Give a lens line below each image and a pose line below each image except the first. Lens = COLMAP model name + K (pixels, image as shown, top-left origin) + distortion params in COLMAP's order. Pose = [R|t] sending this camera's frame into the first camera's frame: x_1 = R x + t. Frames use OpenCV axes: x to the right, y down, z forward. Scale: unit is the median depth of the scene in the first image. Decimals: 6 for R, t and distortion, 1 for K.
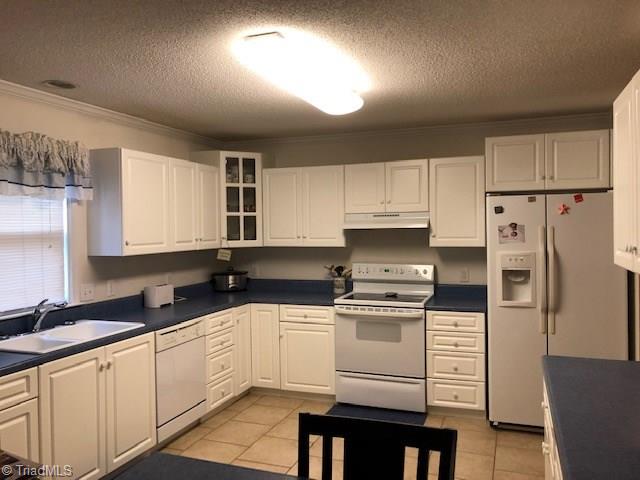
lens RADIAL K [[531.8, 0, 318.3], [0, 531.8, 241.9], [0, 0, 1]] dist [-0.003447, 0.004946]
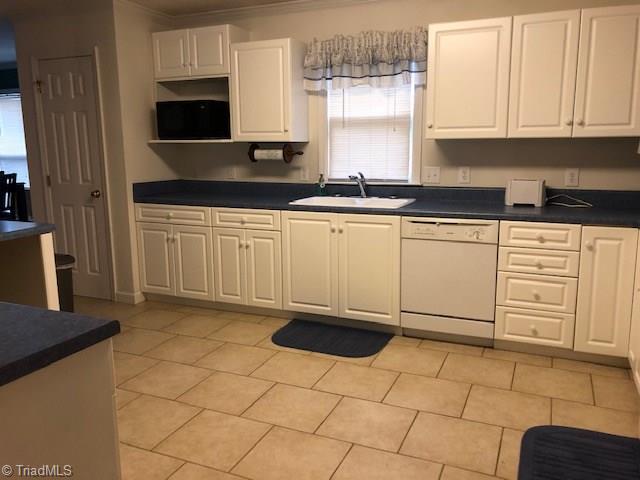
lens RADIAL K [[531.8, 0, 318.0], [0, 531.8, 236.8], [0, 0, 1]] dist [-0.003447, 0.004946]
pose [[-0.055873, 0.188764, -0.980432, 0.643775], [-0.020499, 0.981542, 0.190146, 0.020519], [0.998227, 0.030722, -0.050972, 0.855247]]
